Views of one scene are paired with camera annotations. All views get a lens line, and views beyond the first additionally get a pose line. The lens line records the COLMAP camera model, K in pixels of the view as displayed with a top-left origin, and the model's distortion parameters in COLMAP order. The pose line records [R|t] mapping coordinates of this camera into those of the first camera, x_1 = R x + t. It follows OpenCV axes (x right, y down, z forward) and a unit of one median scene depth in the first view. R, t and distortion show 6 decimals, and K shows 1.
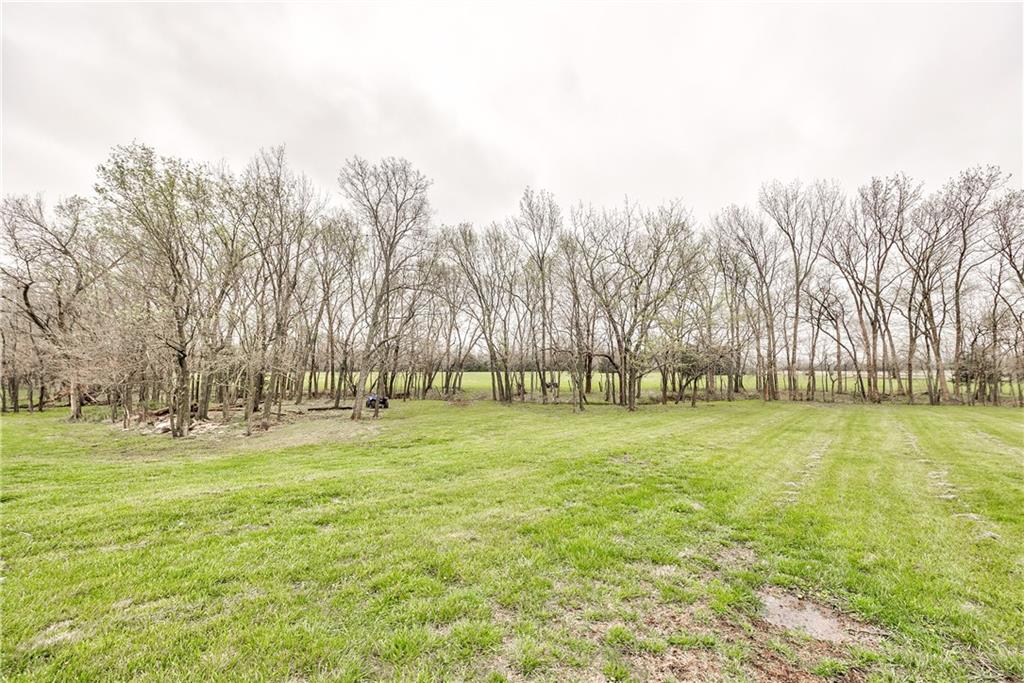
lens RADIAL K [[419.1, 0, 512.1], [0, 419.1, 349.0], [0, 0, 1]] dist [-0.011647, 0.000212]
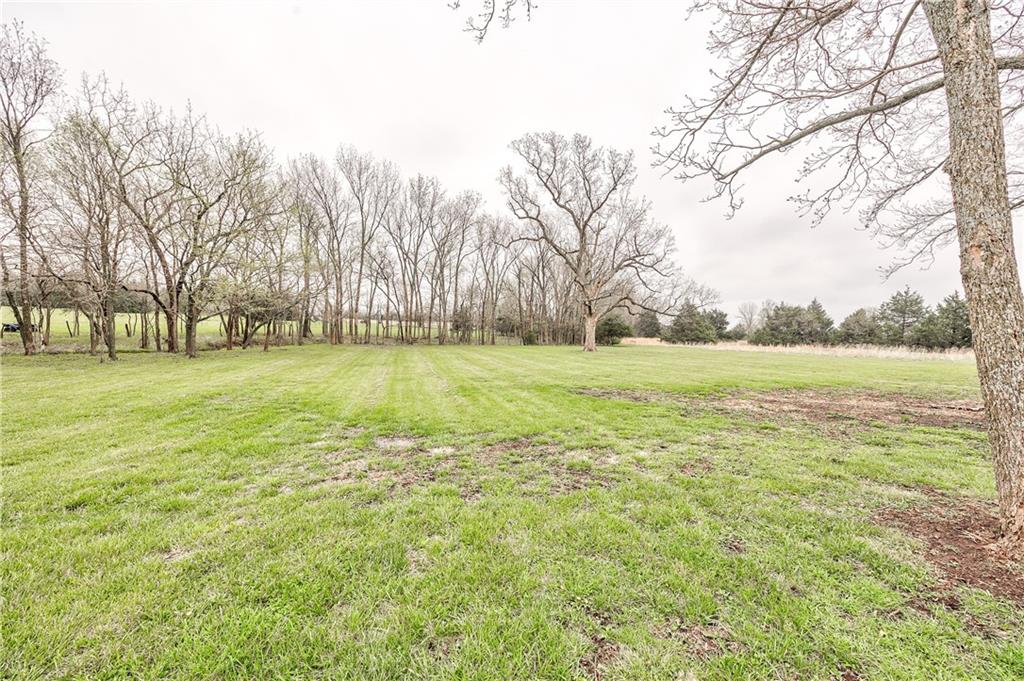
lens RADIAL K [[438.5, 0, 512.0], [0, 438.5, 340.5], [0, 0, 1]] dist [-0.001297, -0.000174]
pose [[0.575599, -0.006716, 0.817704, -0.097308], [-0.081365, 0.994534, 0.065442, -0.004320], [-0.813674, -0.104201, 0.571907, -0.086370]]
